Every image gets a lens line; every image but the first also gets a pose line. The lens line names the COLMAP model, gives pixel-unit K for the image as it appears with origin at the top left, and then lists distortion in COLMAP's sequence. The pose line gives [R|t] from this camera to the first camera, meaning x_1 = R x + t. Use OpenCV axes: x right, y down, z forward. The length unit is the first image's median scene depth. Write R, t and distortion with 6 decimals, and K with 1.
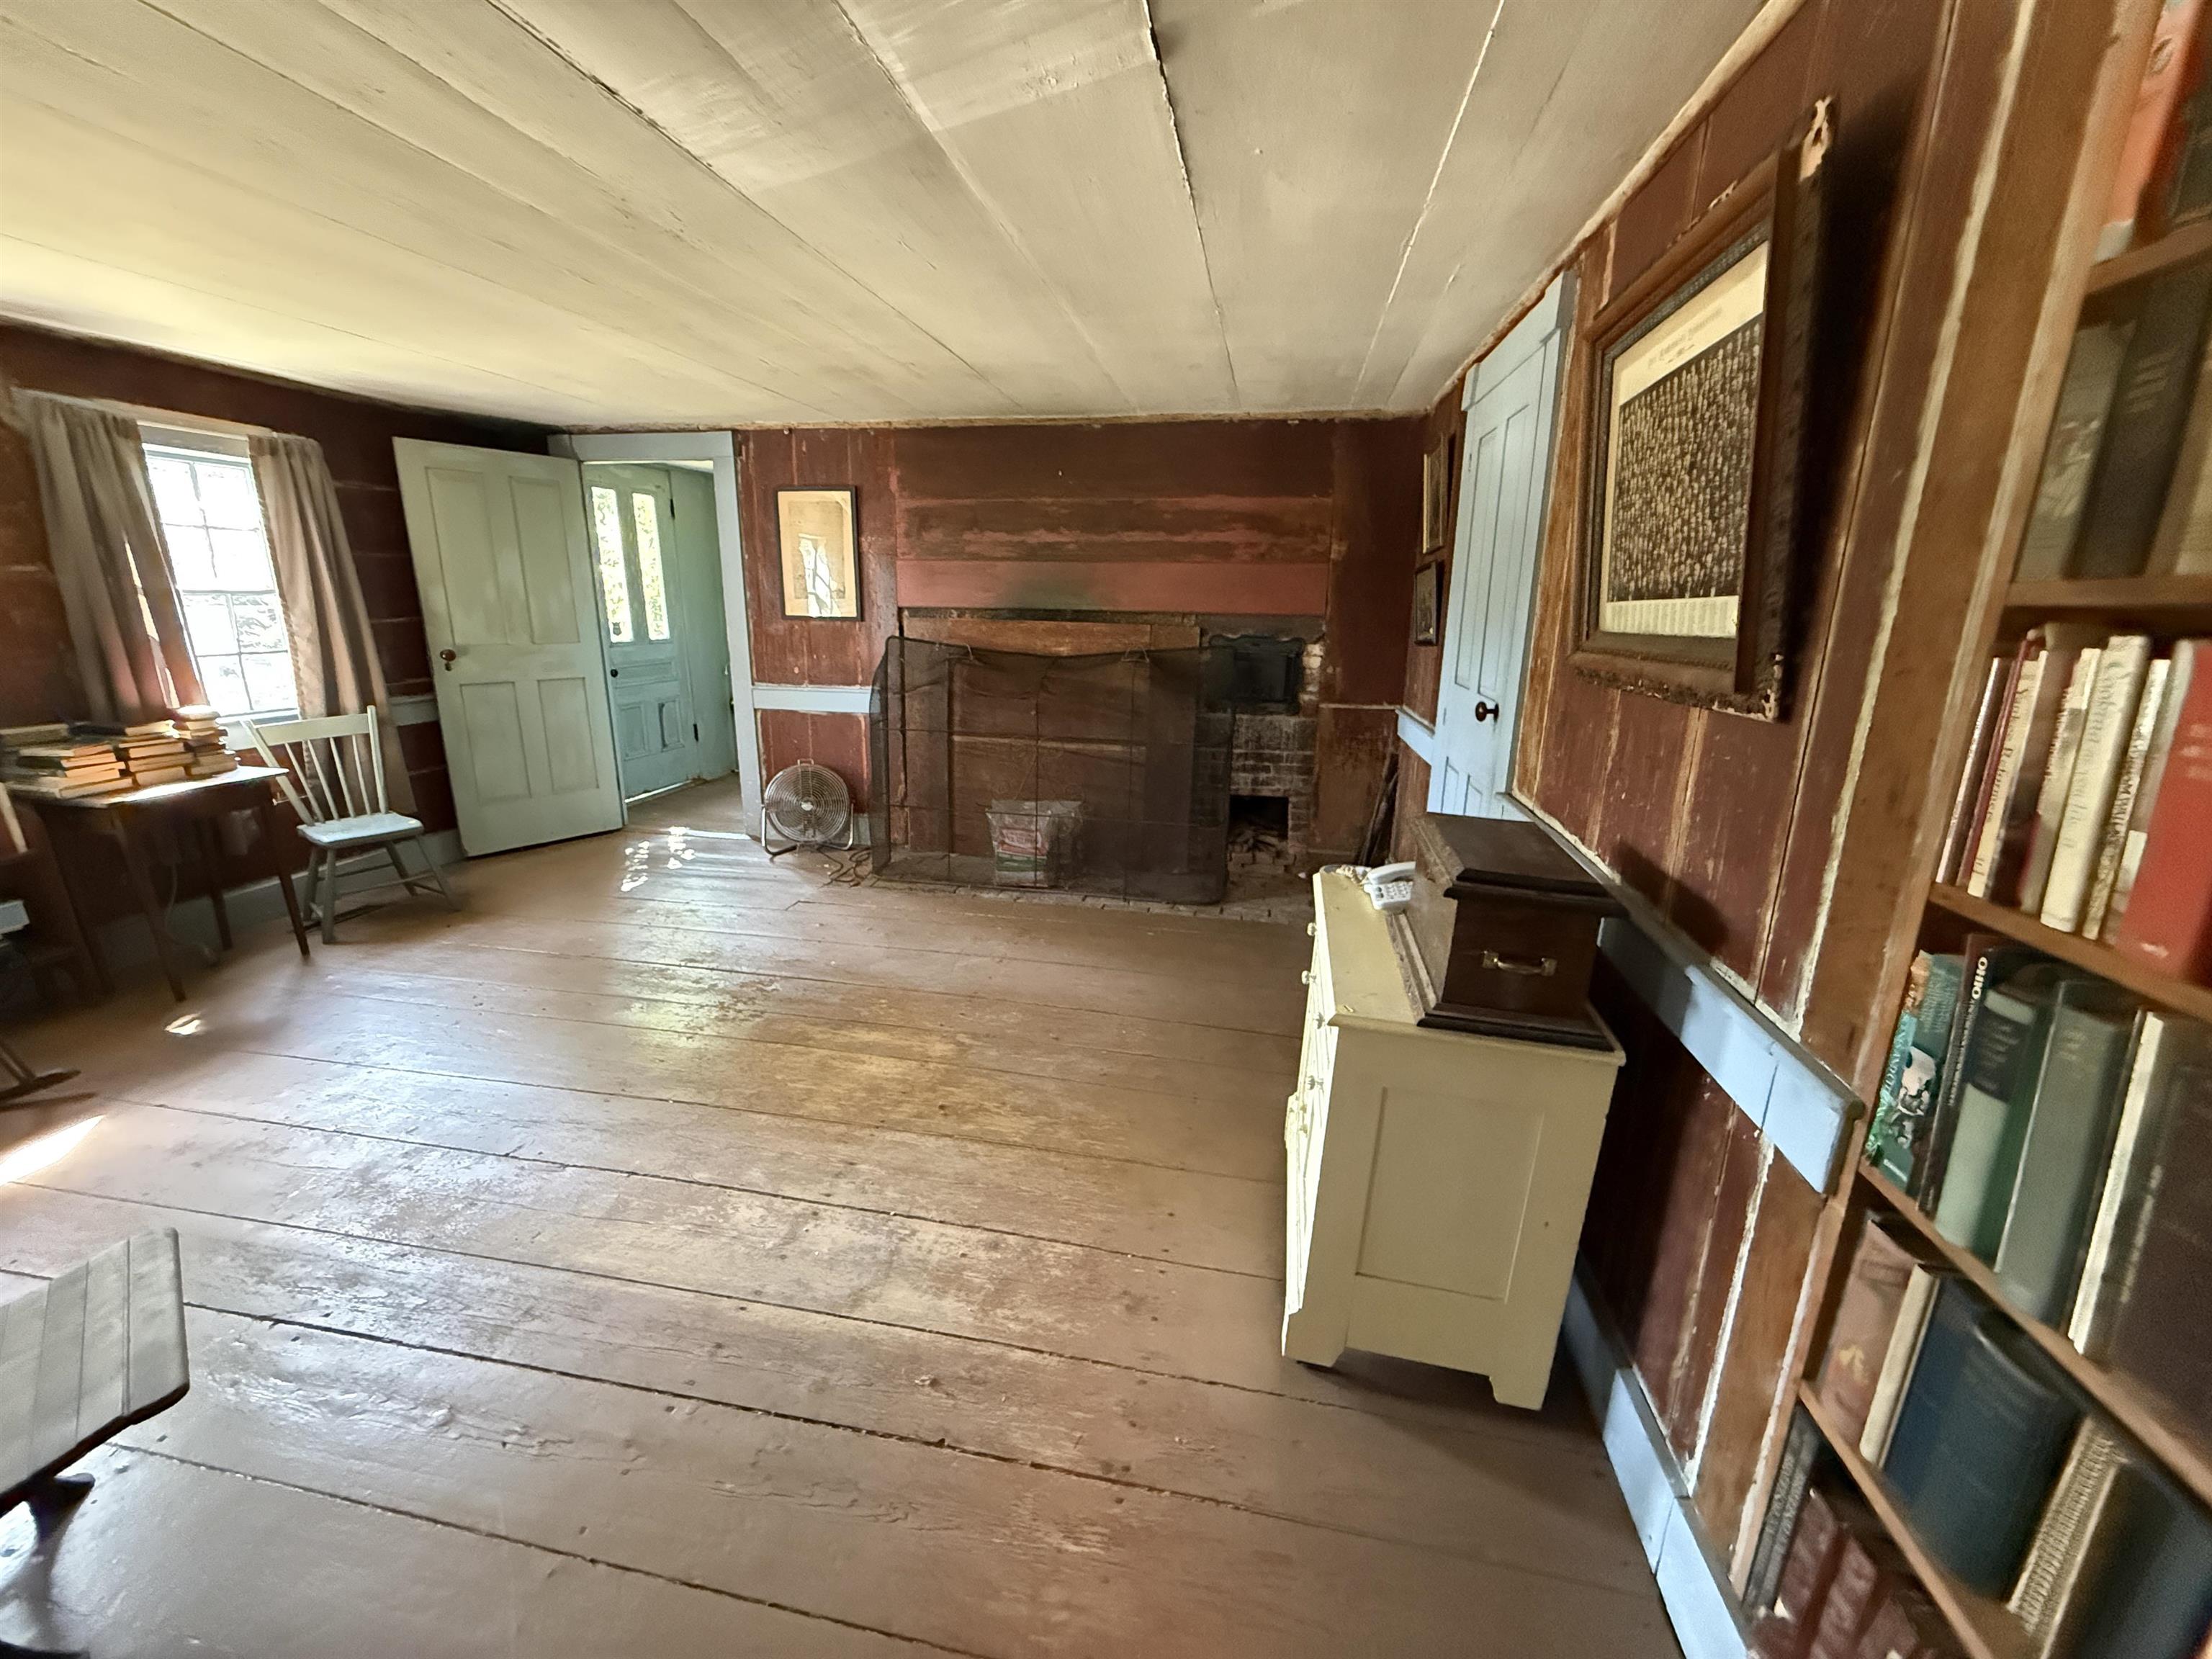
lens RADIAL K [[884.8, 0, 1103.3], [0, 884.8, 826.0], [0, 0, 1]] dist [0.001050, -0.000388]
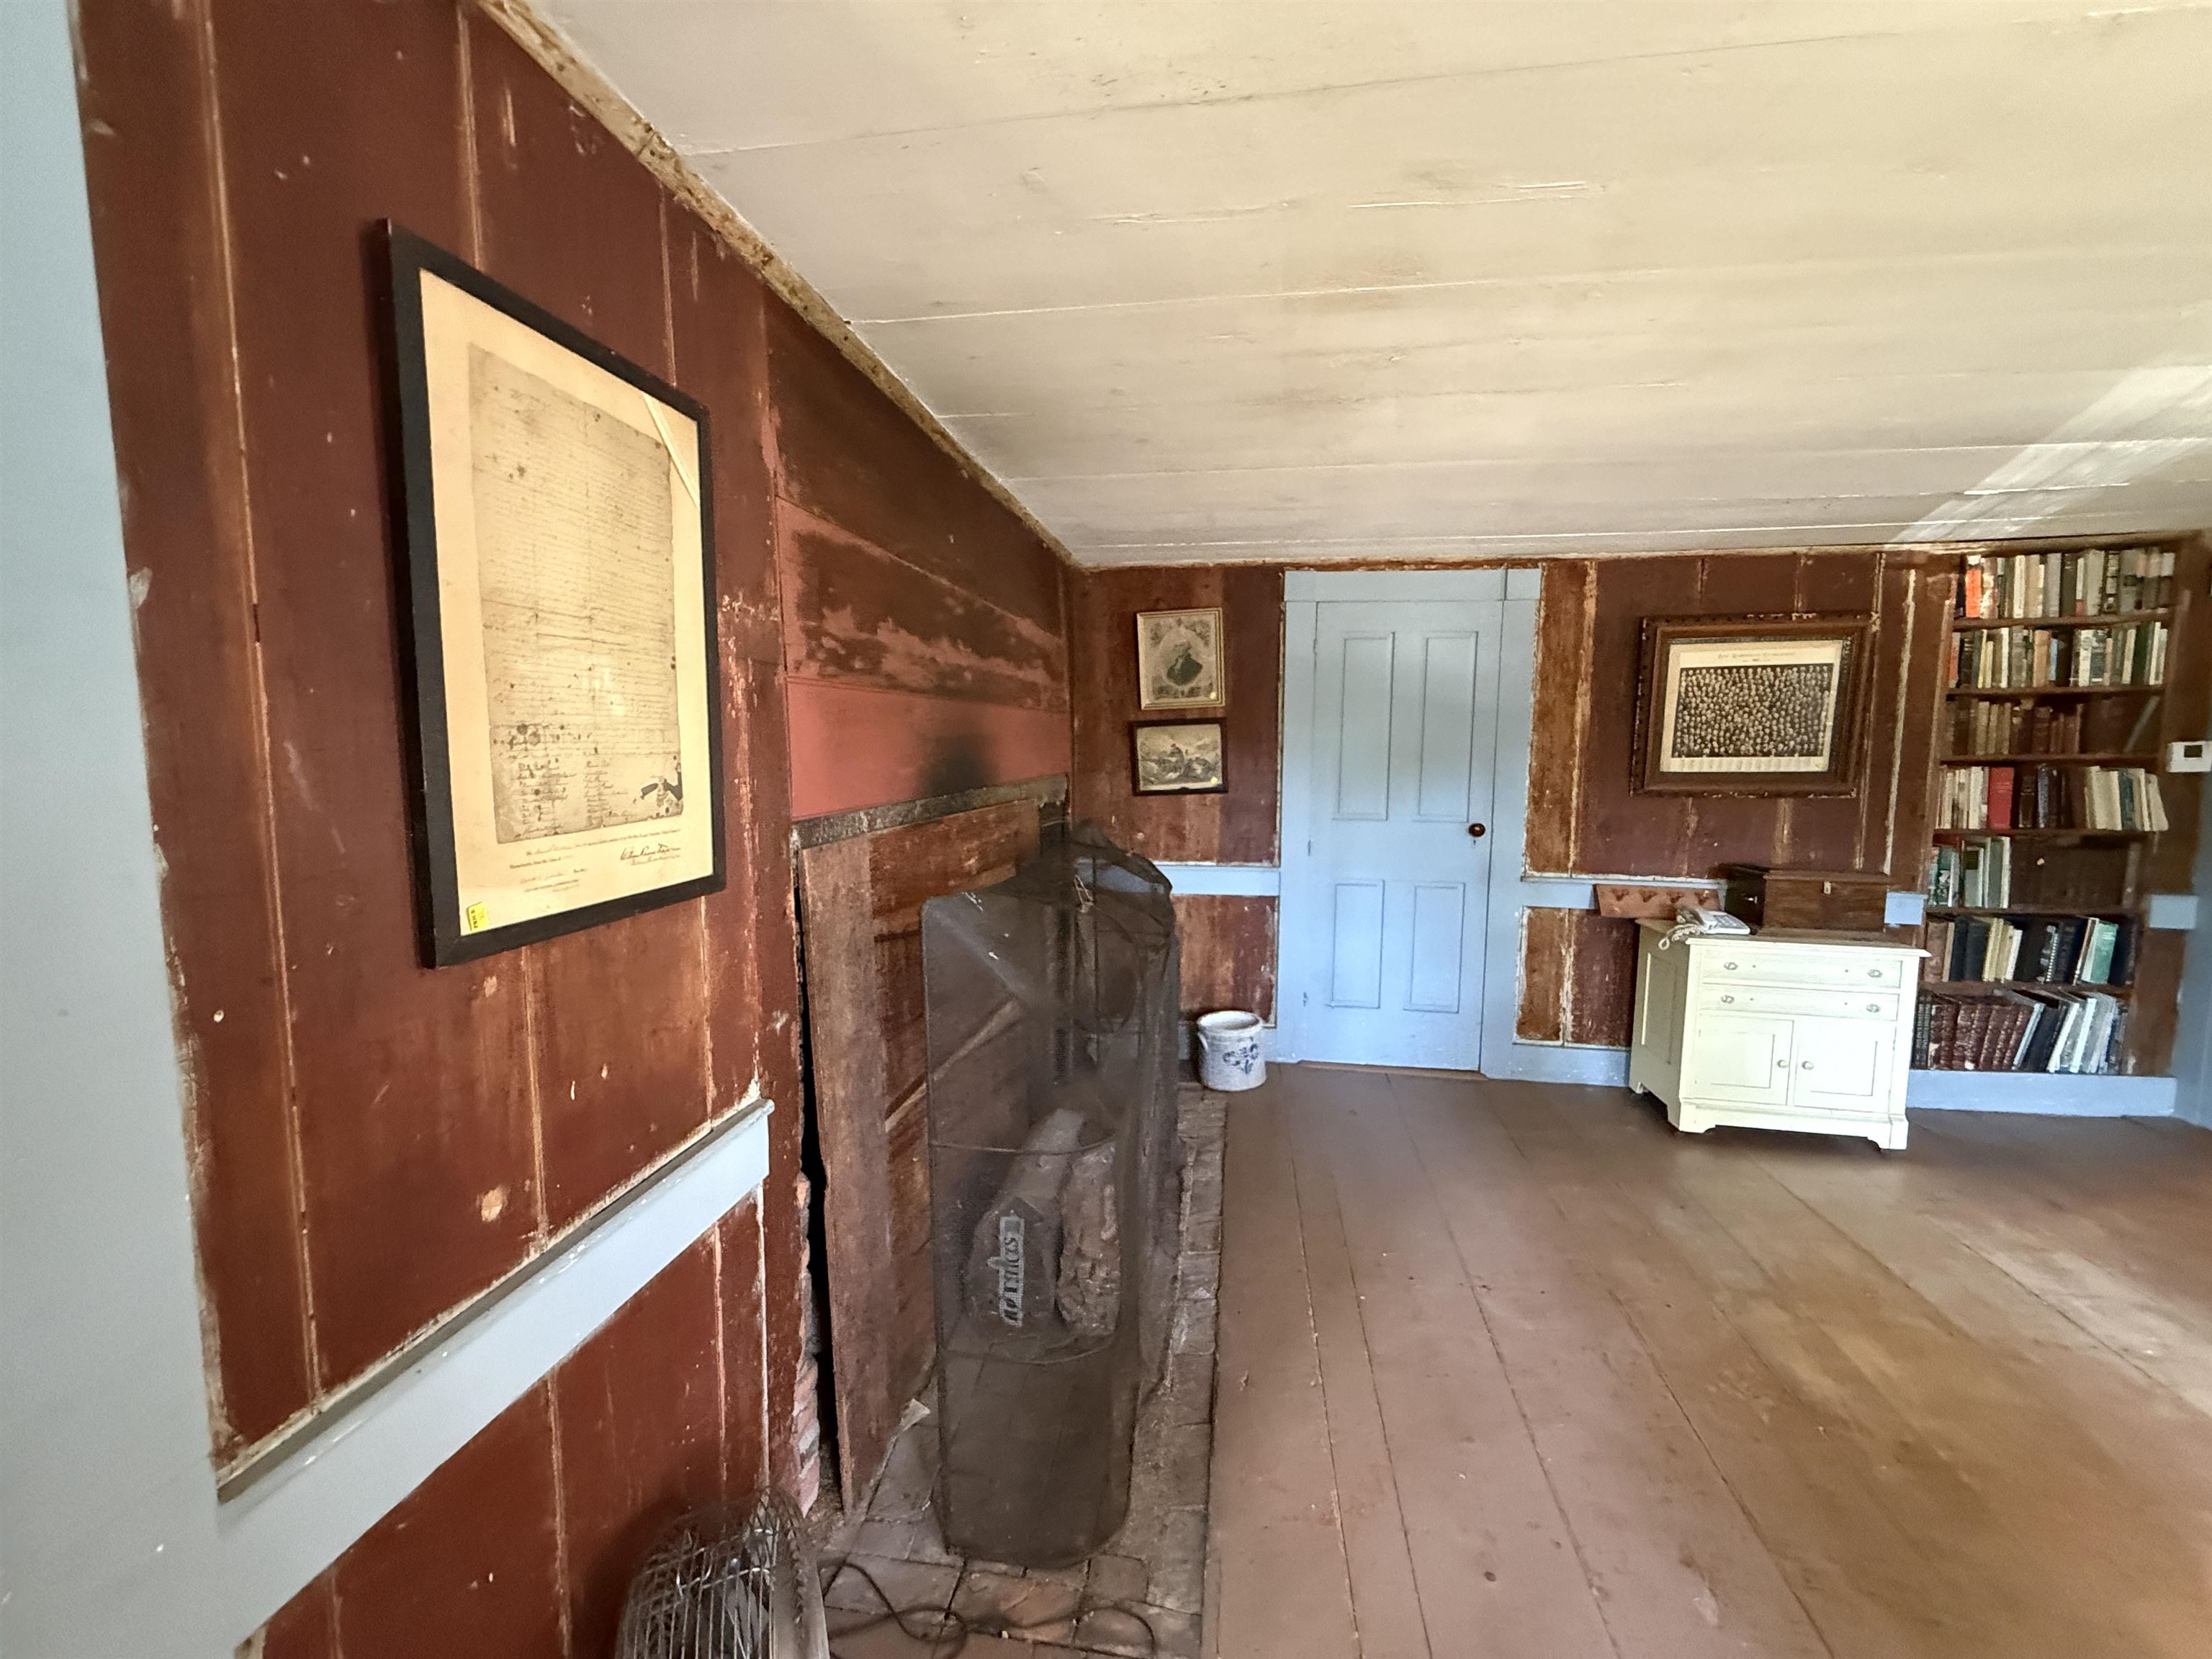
lens RADIAL K [[884.8, 0, 1103.3], [0, 884.8, 826.0], [0, 0, 1]] dist [0.001050, -0.000388]
pose [[-0.028592, -0.116001, 0.992838, -0.674078], [0.244012, 0.962385, 0.119470, -0.311371], [-0.969351, 0.245680, 0.000789, 1.079626]]
